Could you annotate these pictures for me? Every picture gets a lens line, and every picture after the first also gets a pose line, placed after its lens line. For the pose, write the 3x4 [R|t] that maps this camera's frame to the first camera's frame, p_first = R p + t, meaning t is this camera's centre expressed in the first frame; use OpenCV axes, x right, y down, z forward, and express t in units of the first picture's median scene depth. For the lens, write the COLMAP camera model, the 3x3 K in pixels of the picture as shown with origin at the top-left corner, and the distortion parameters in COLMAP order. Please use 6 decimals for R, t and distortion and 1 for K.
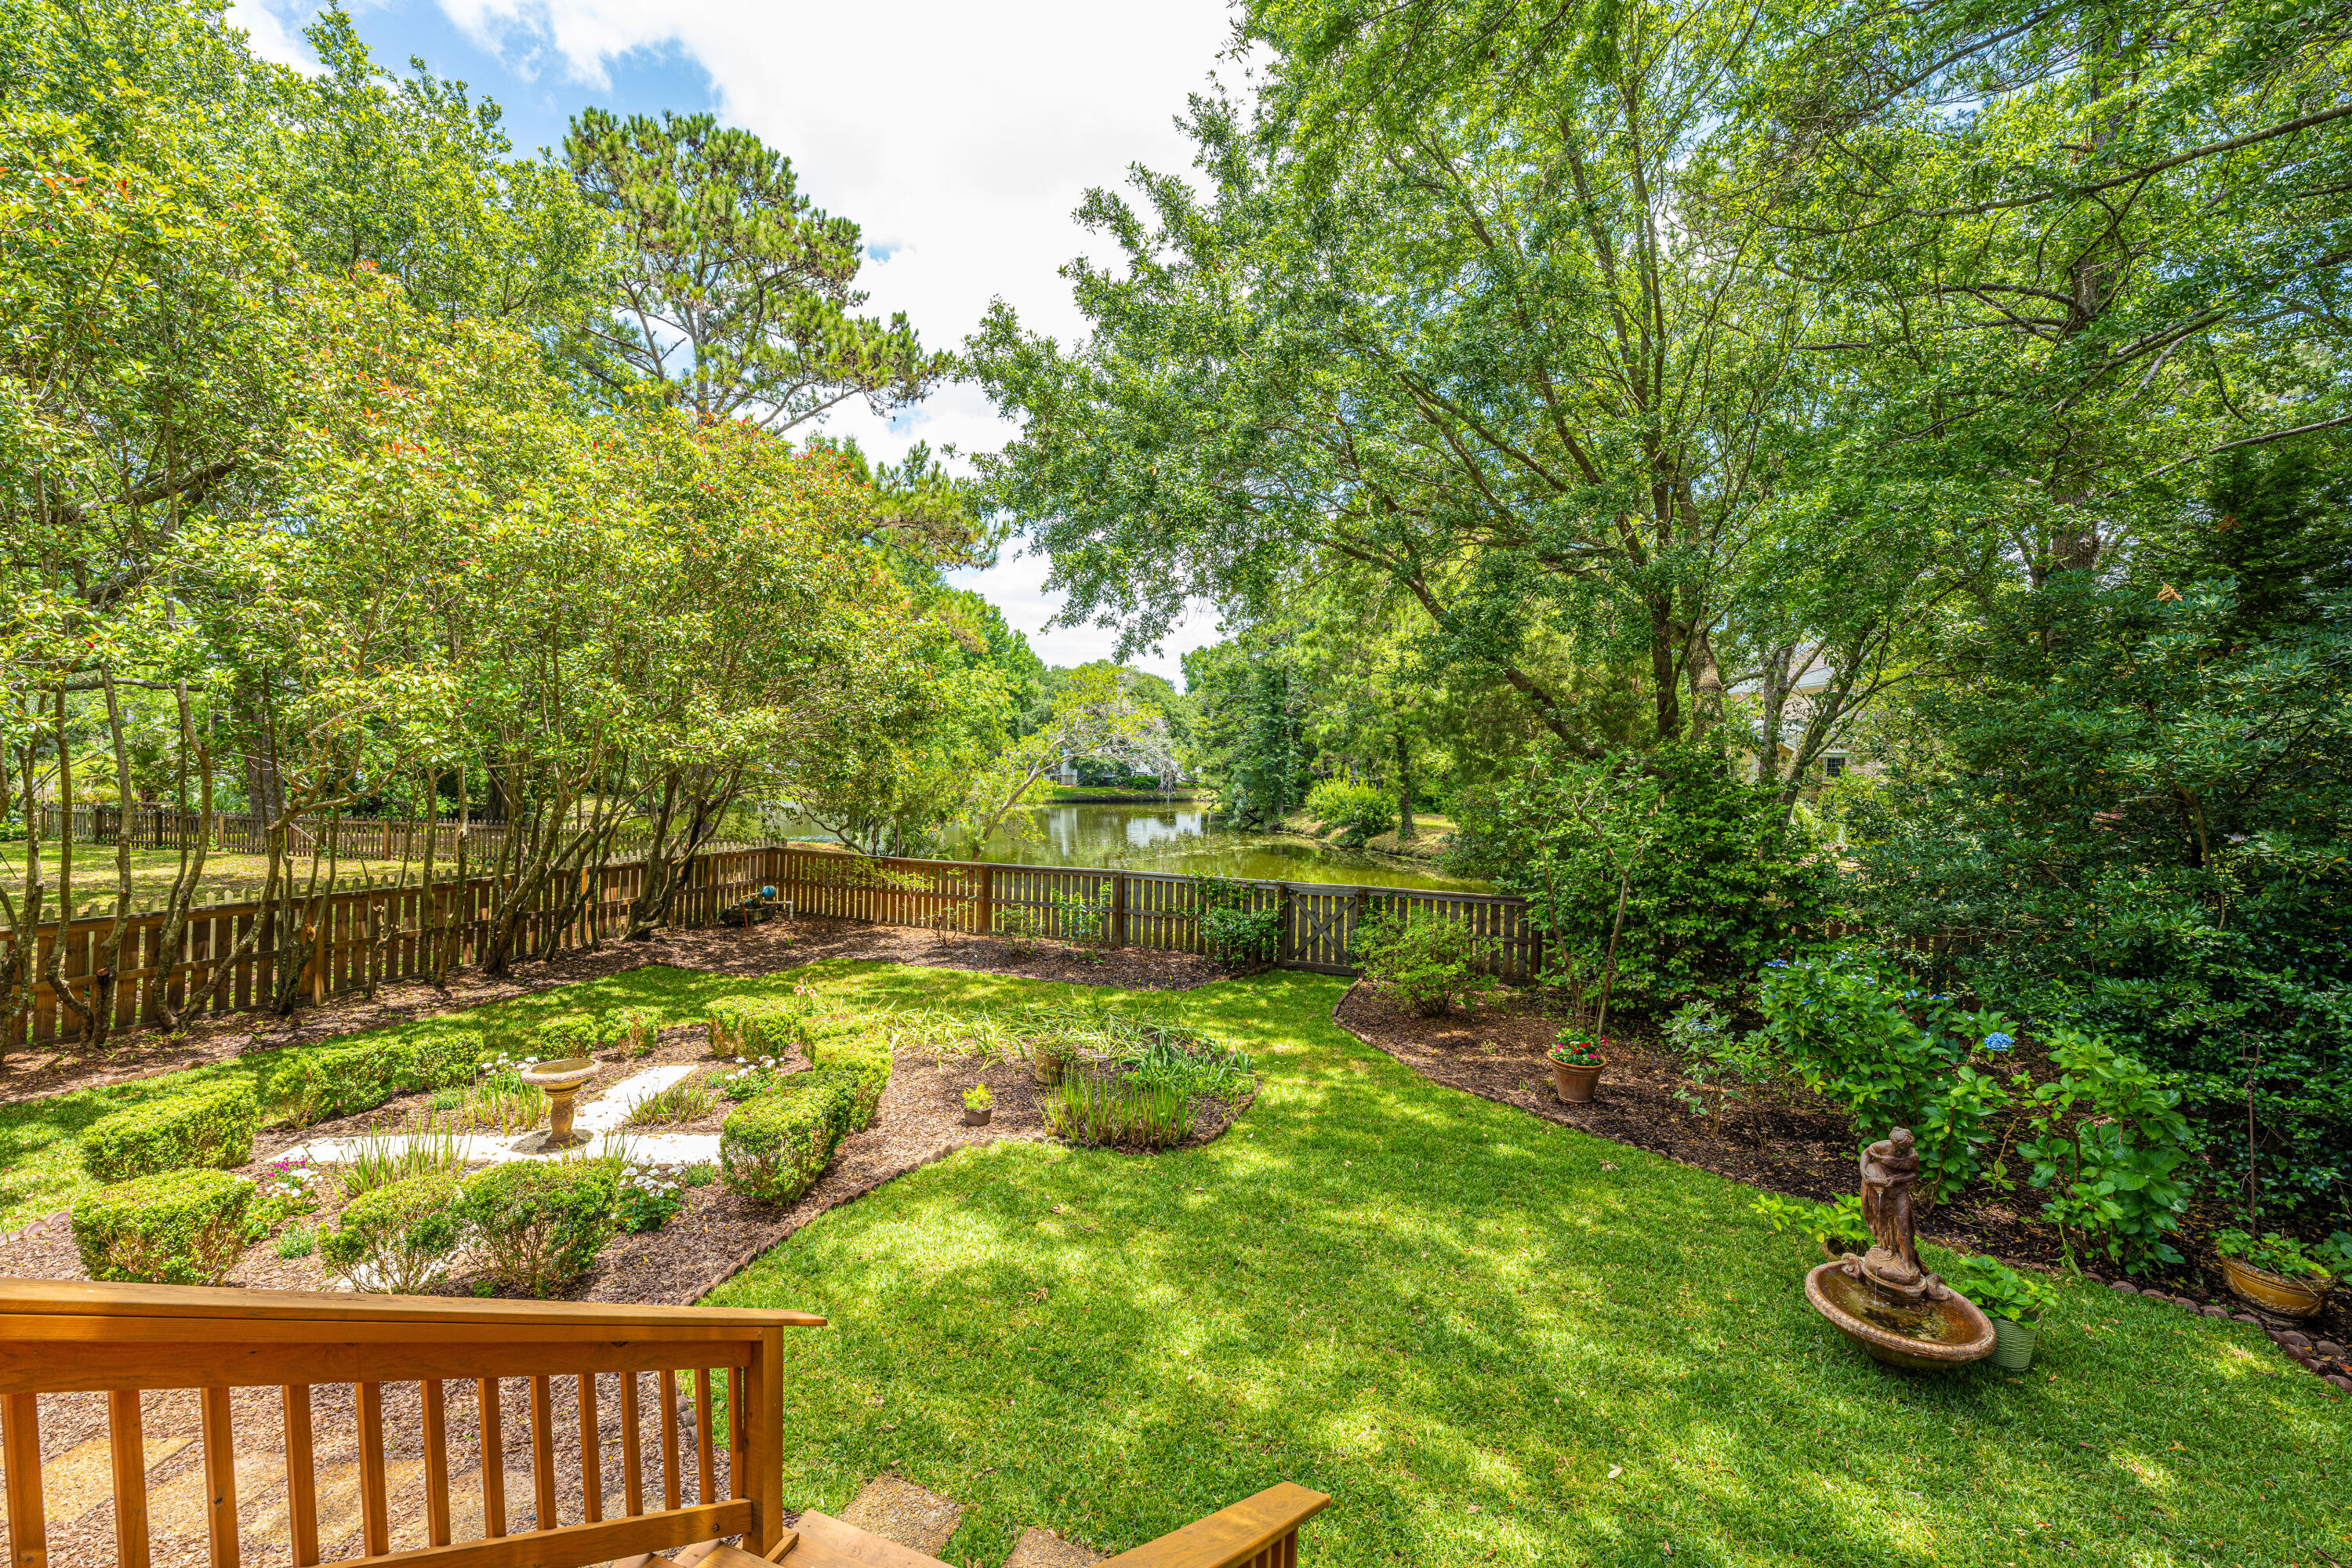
lens RADIAL K [[932.8, 0, 1179.7], [0, 932.8, 782.7], [0, 0, 1]] dist [-0.002787, 0.000255]
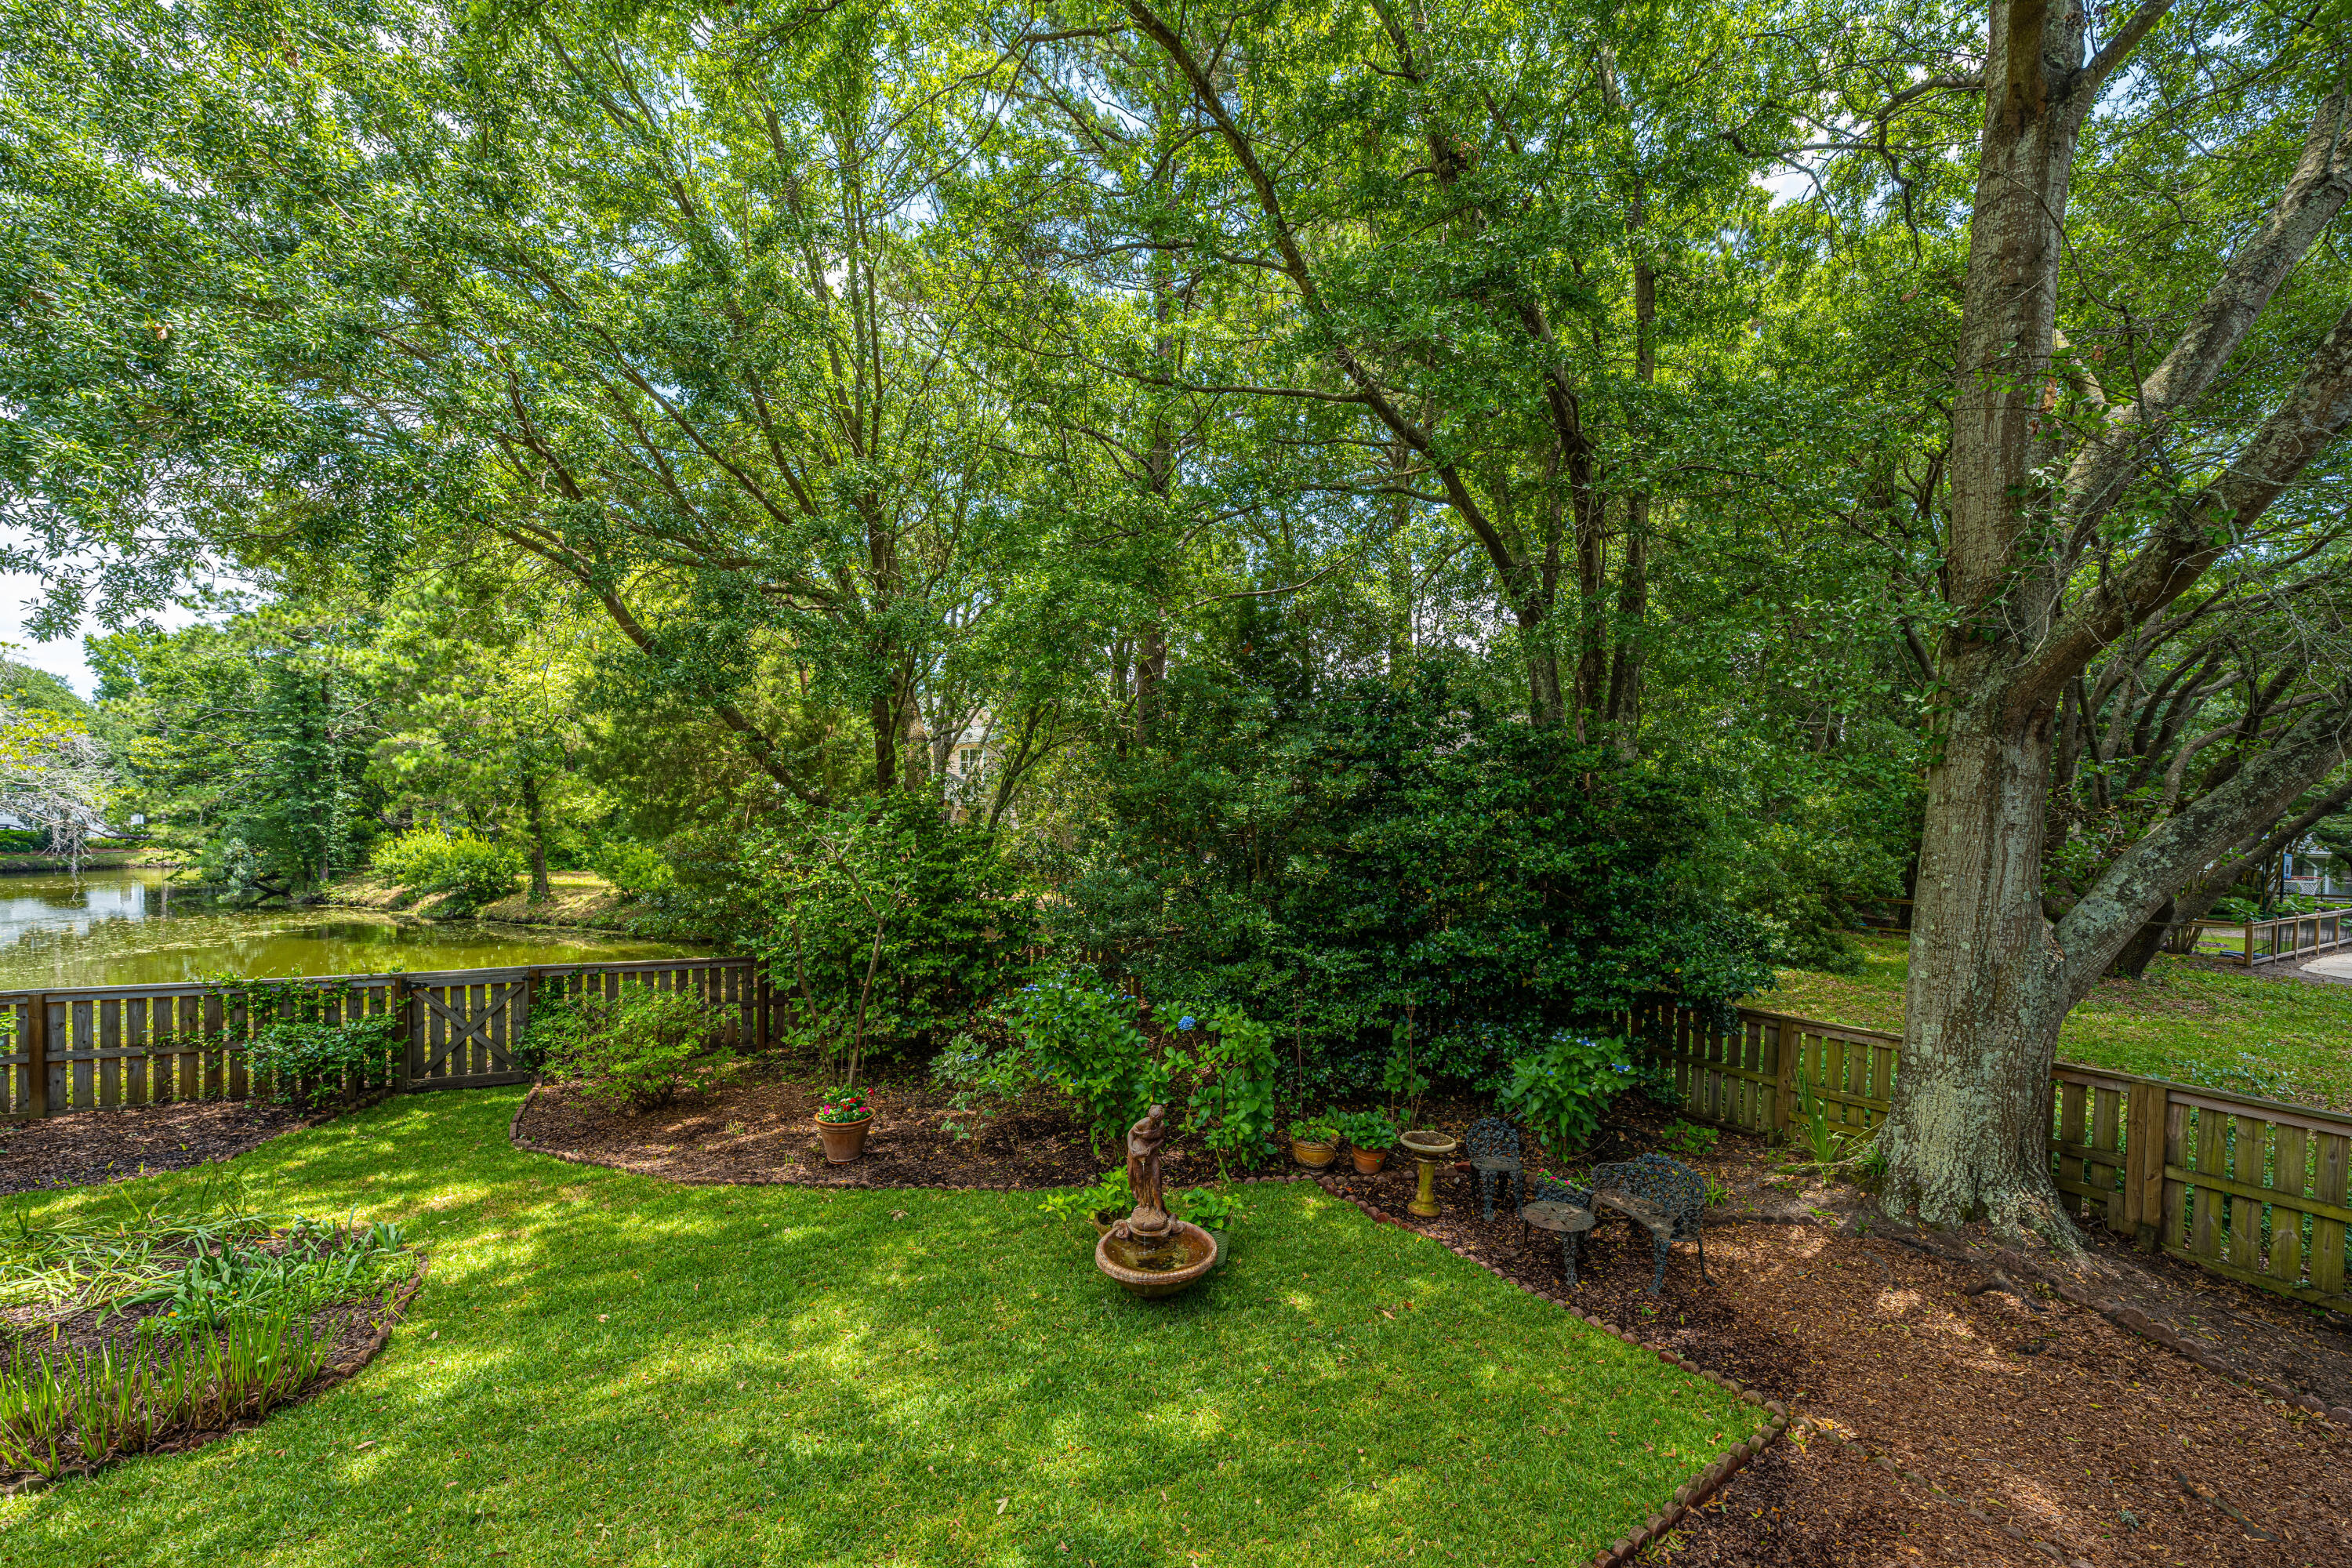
lens RADIAL K [[953.3, 0, 1216.4], [0, 953.3, 842.5], [0, 0, 1]] dist [-0.001277, -0.000229]
pose [[0.641055, -0.023797, 0.767126, -0.065866], [0.014176, 0.999716, 0.019166, -0.000251], [-0.767364, -0.001412, 0.641210, 0.062499]]
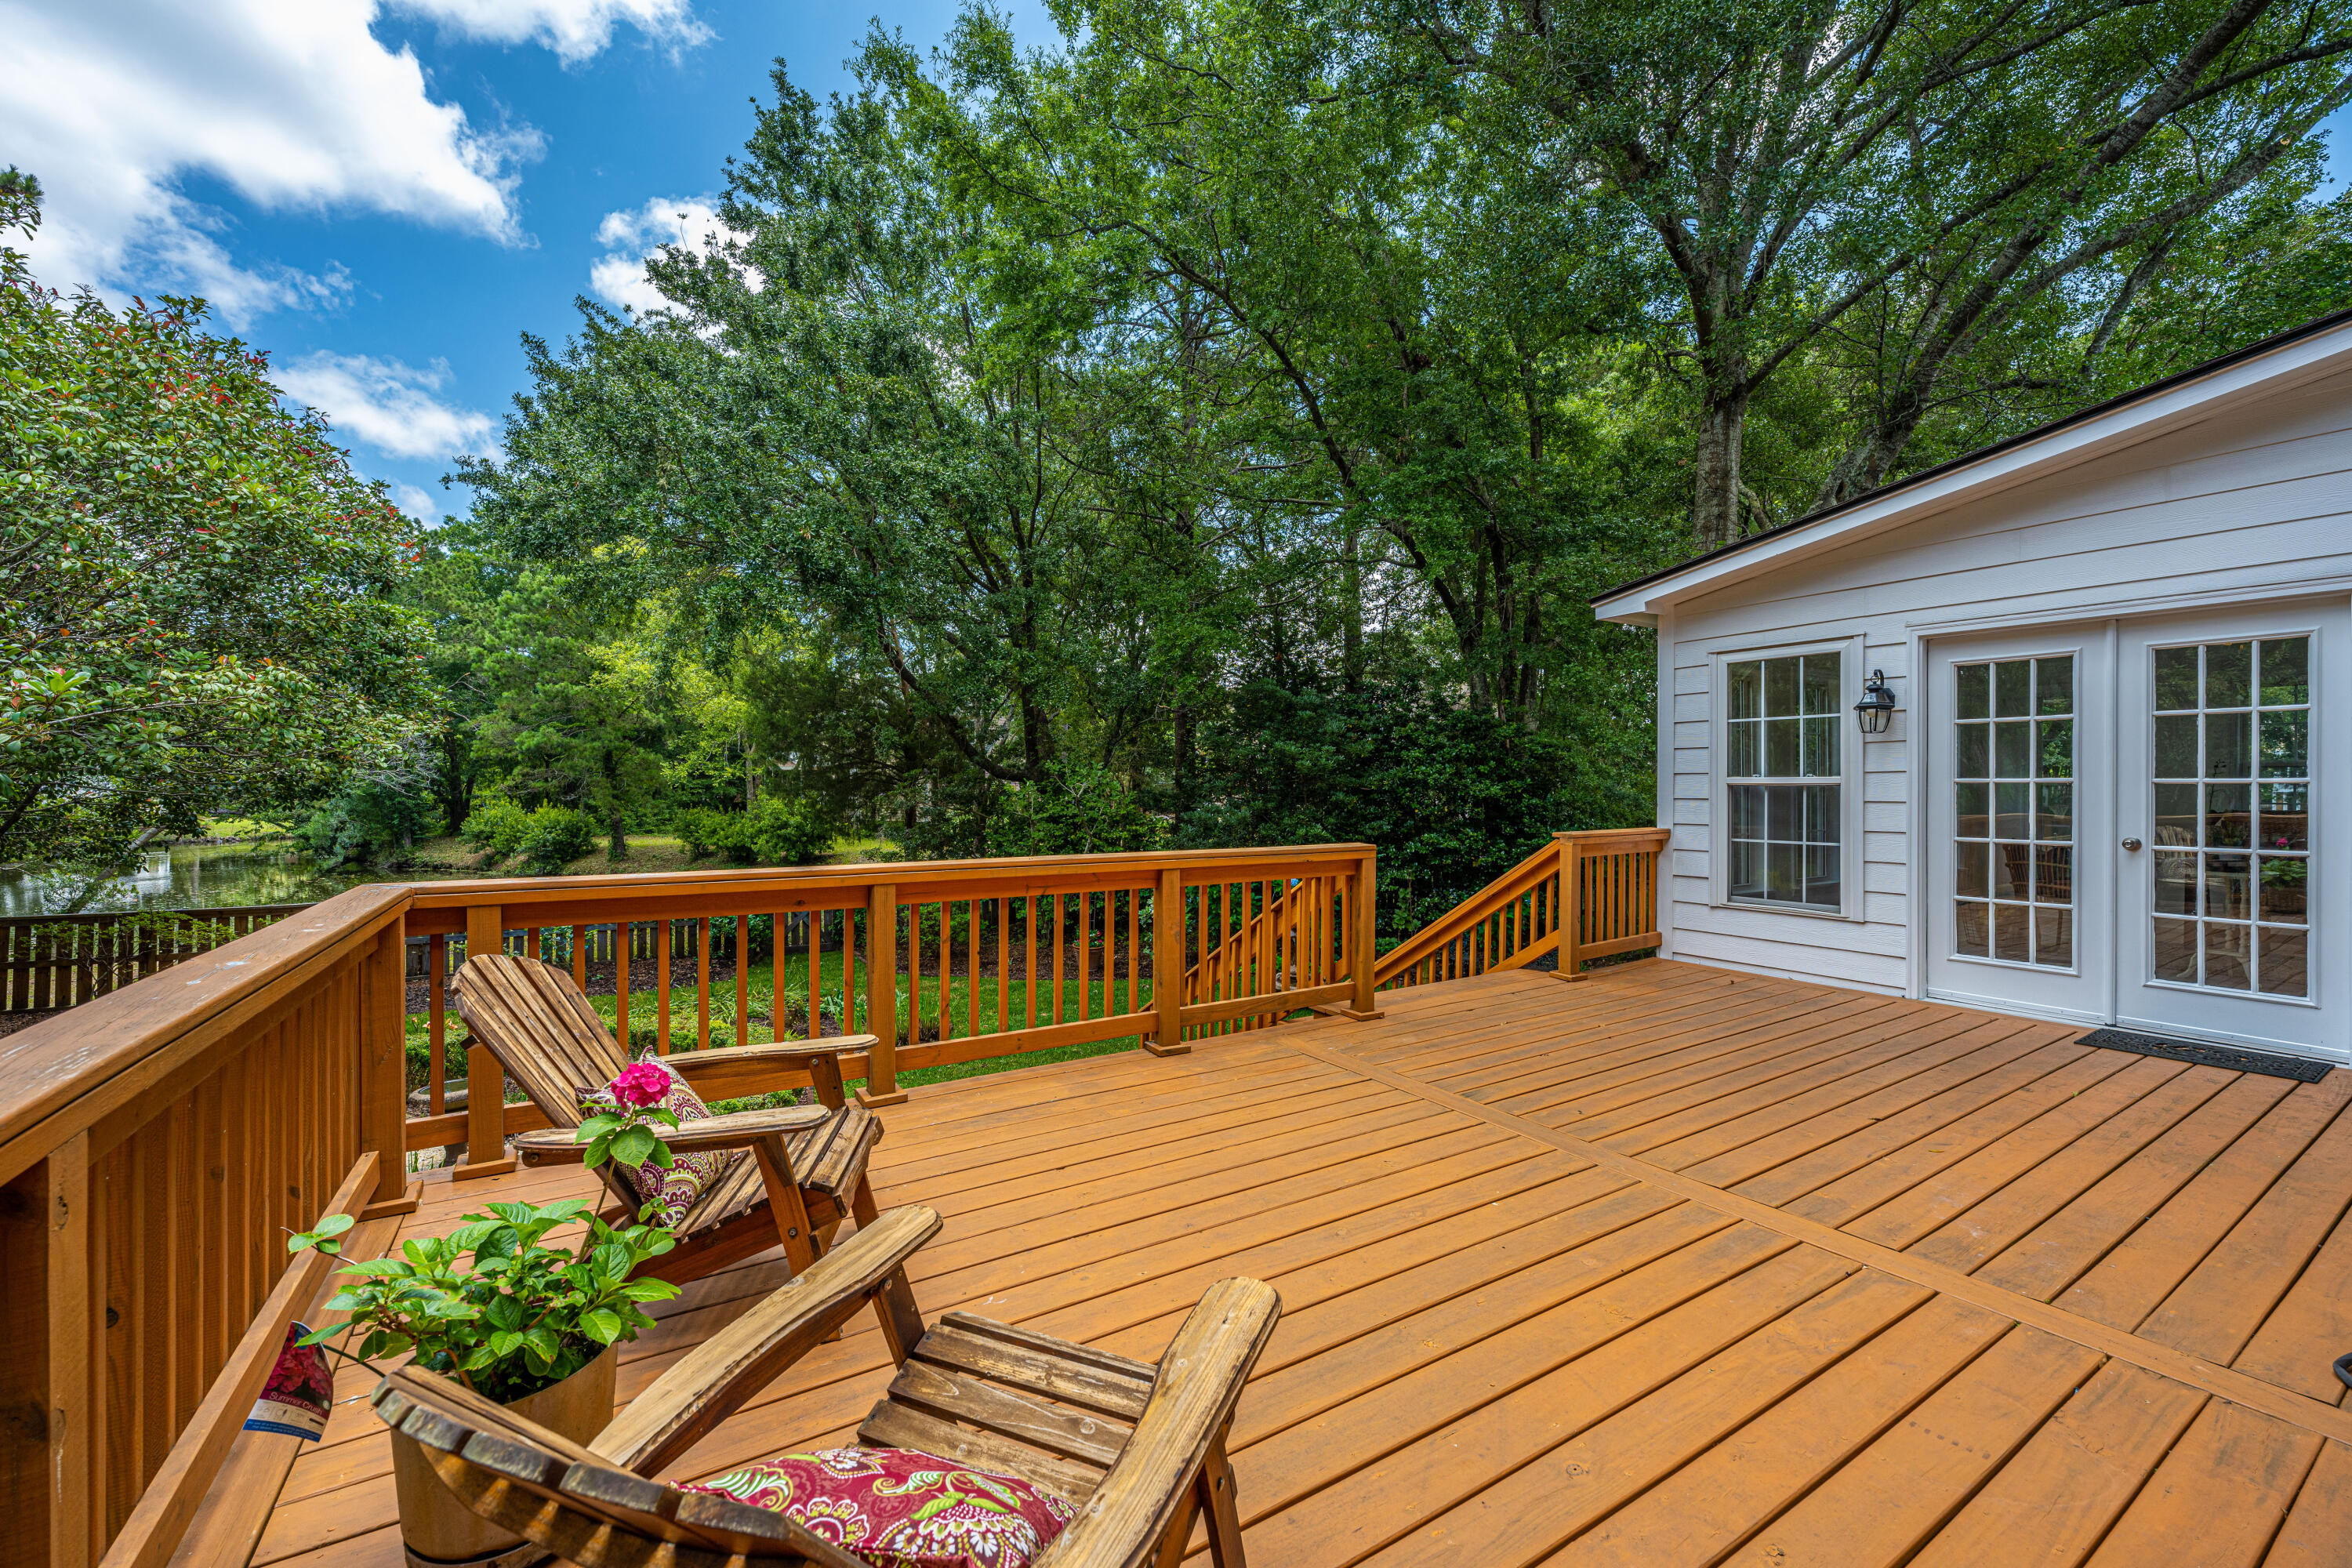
lens RADIAL K [[932.8, 0, 1179.7], [0, 932.8, 782.7], [0, 0, 1]] dist [-0.002787, 0.000255]
pose [[0.617948, -0.017807, 0.786018, -0.646542], [0.032737, 0.999459, -0.003094, 0.012915], [-0.785537, 0.027644, 0.618196, -0.137744]]
